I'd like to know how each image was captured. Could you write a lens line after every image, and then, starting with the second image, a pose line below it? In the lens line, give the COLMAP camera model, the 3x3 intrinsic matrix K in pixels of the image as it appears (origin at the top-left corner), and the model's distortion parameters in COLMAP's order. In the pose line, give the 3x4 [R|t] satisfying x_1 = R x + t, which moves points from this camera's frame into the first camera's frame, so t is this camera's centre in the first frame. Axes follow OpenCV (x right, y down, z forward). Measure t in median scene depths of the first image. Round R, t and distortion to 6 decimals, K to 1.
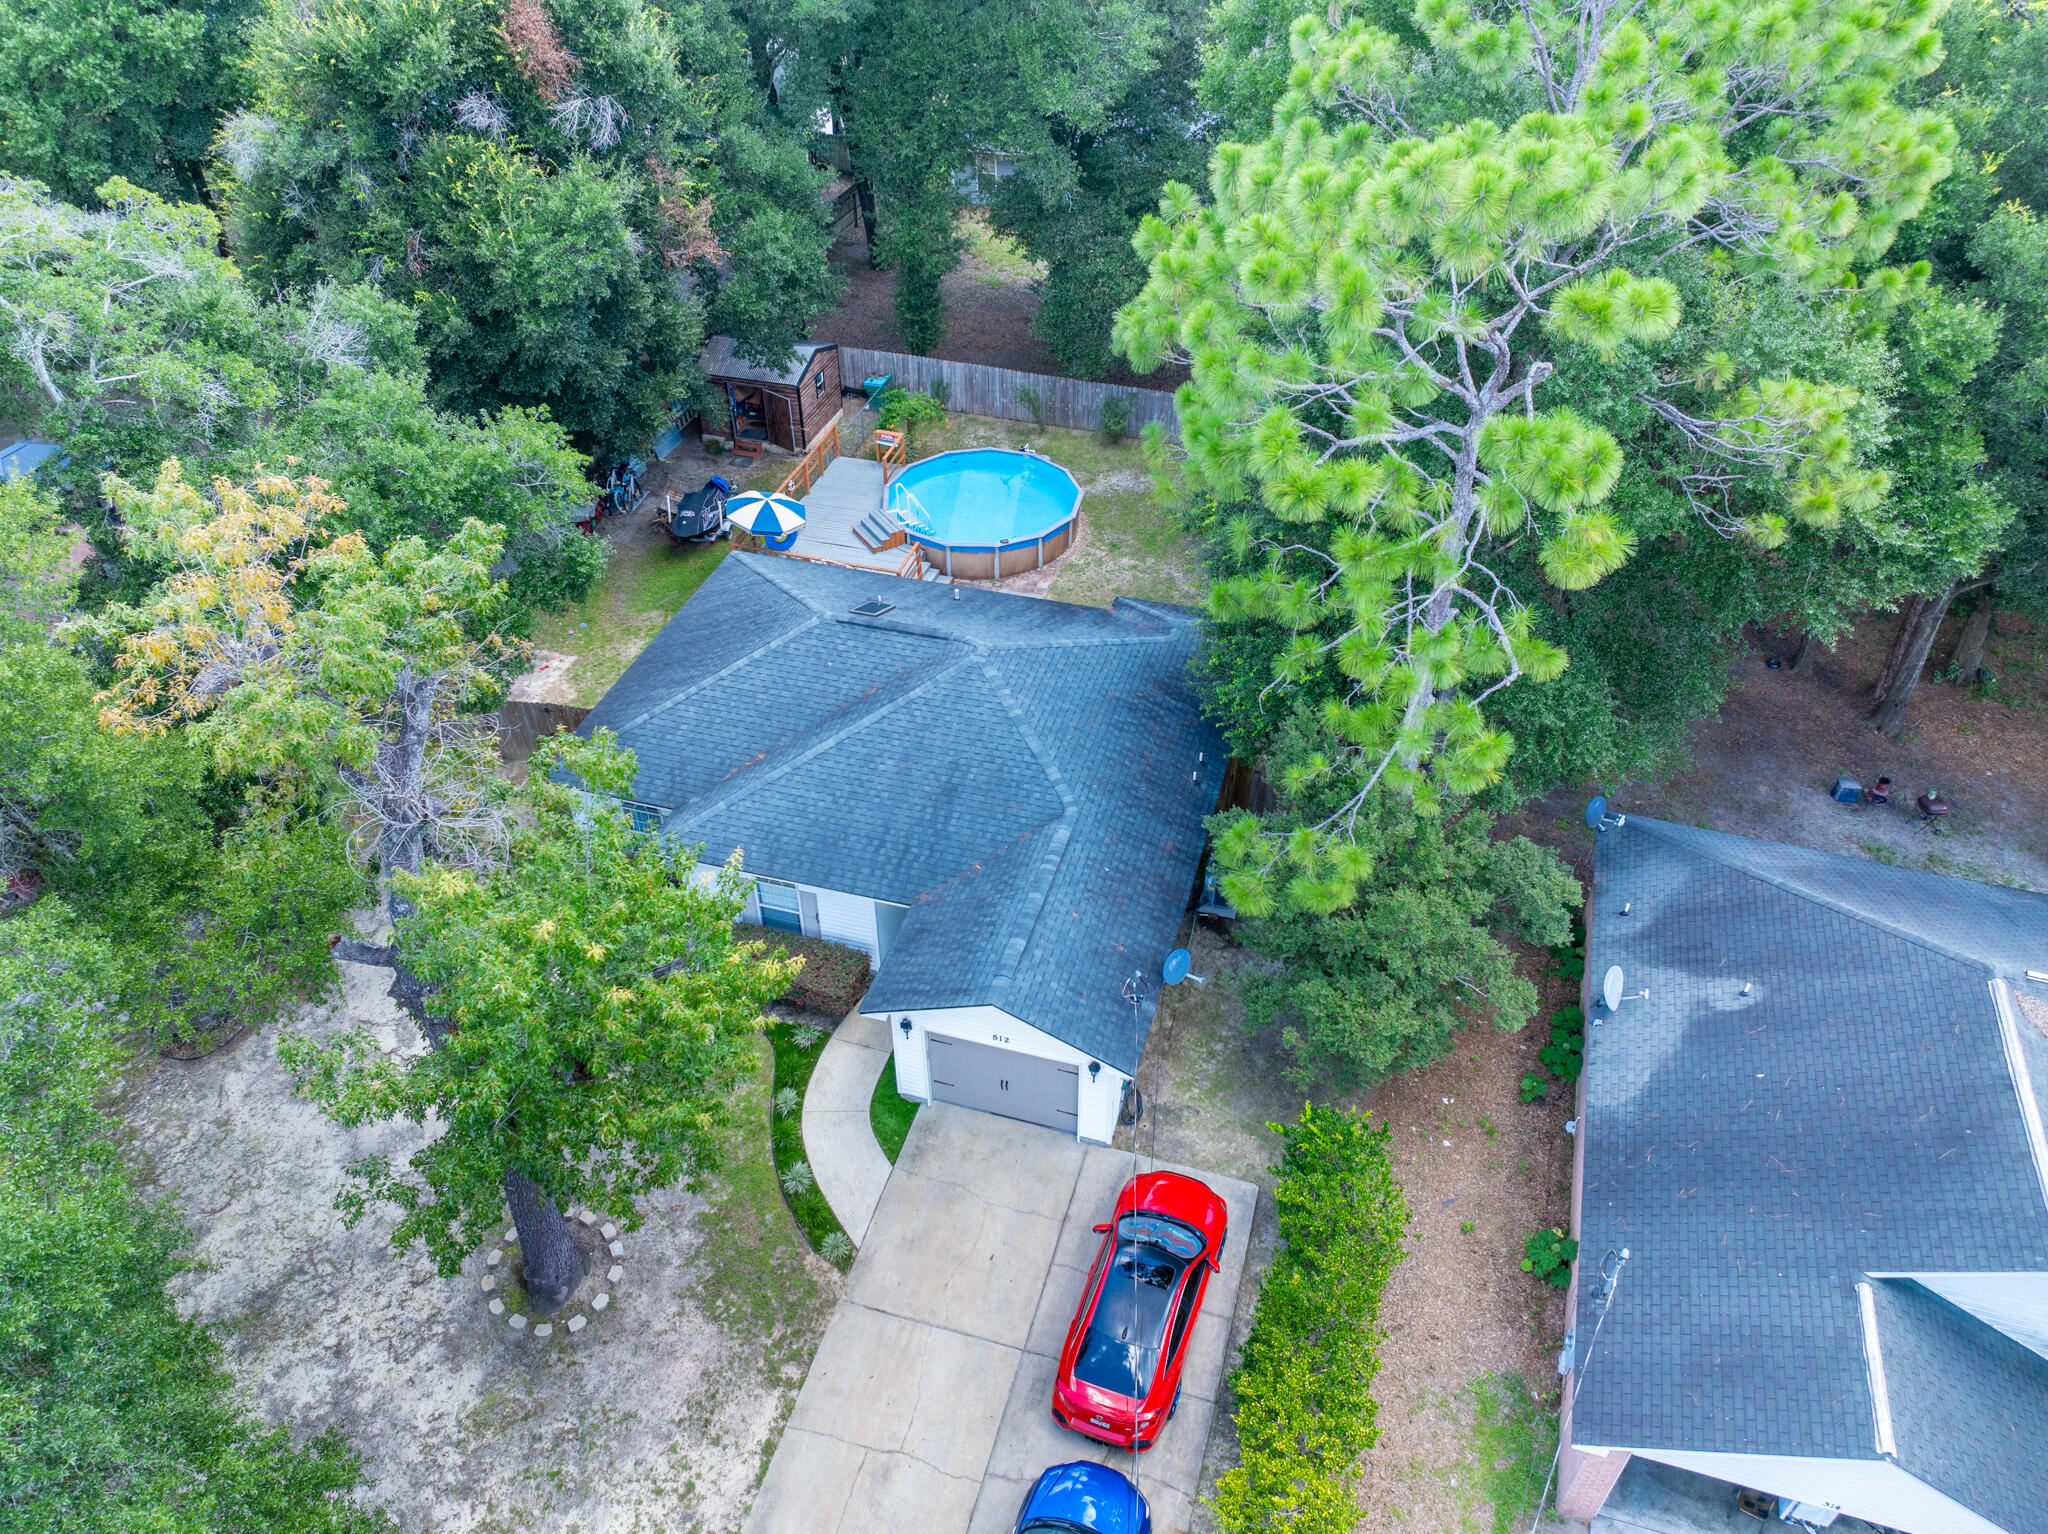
lens RADIAL K [[1450.8, 0, 1036.4], [0, 1450.8, 753.1], [0, 0, 1]] dist [-0.018740, -0.035642]
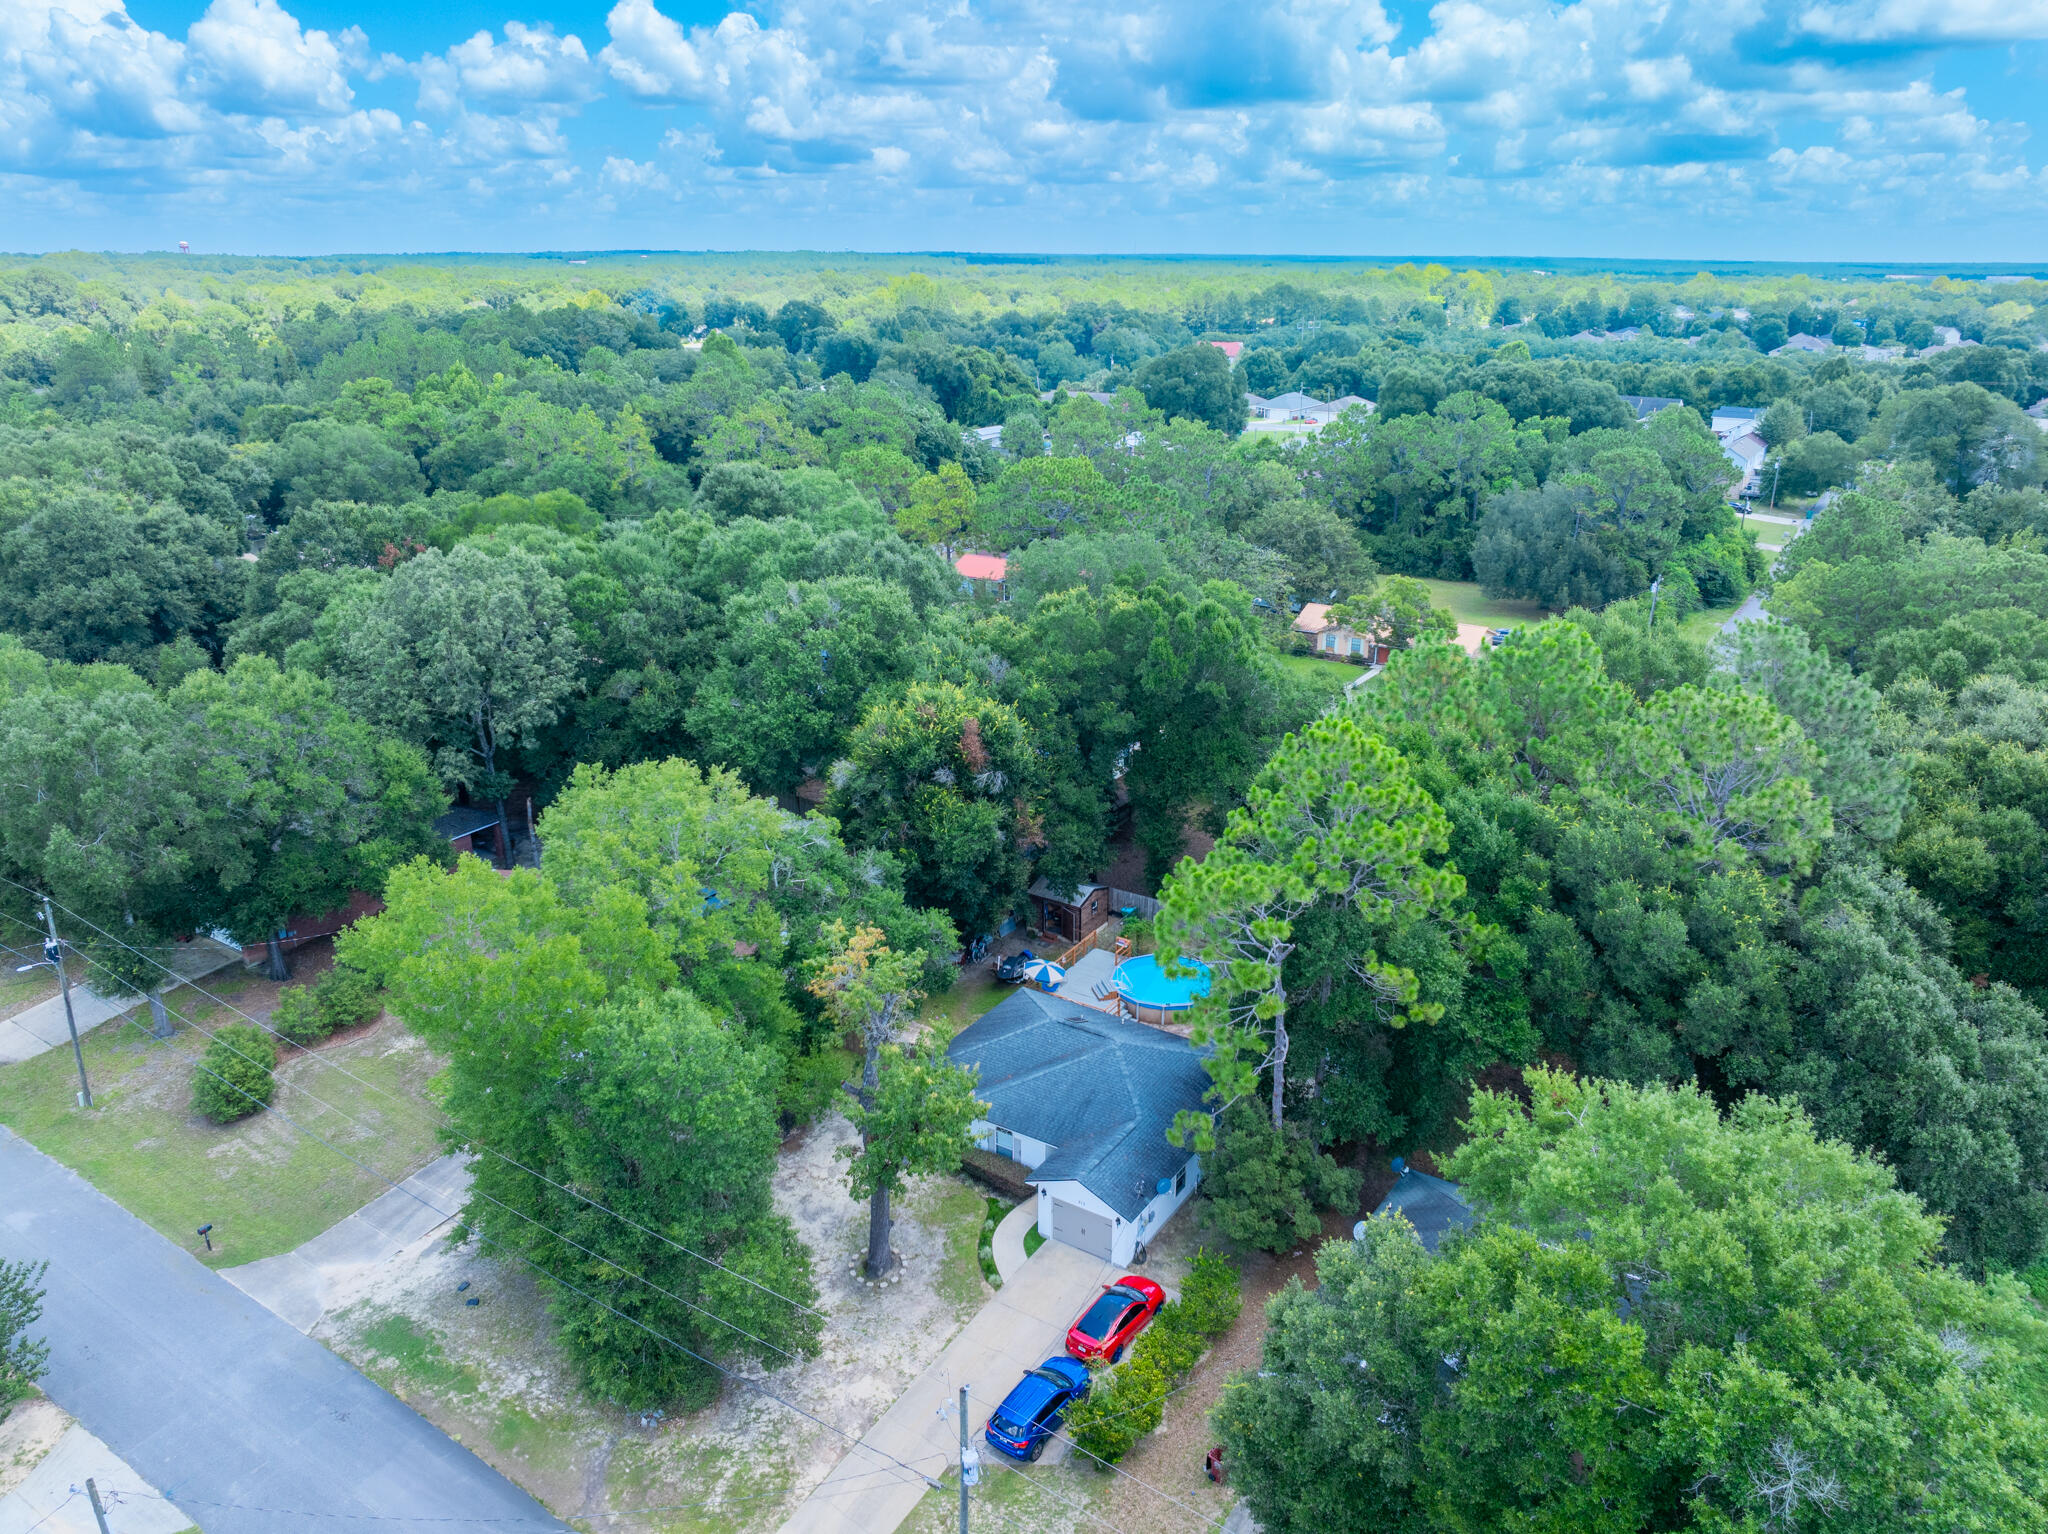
lens RADIAL K [[1450.8, 0, 1036.4], [0, 1450.8, 753.1], [0, 0, 1]] dist [-0.018740, -0.035642]
pose [[0.960371, 0.094289, -0.262292, 0.342605], [-0.176974, 0.933293, -0.312480, 0.204119], [0.215332, 0.346516, 0.912995, -1.050170]]
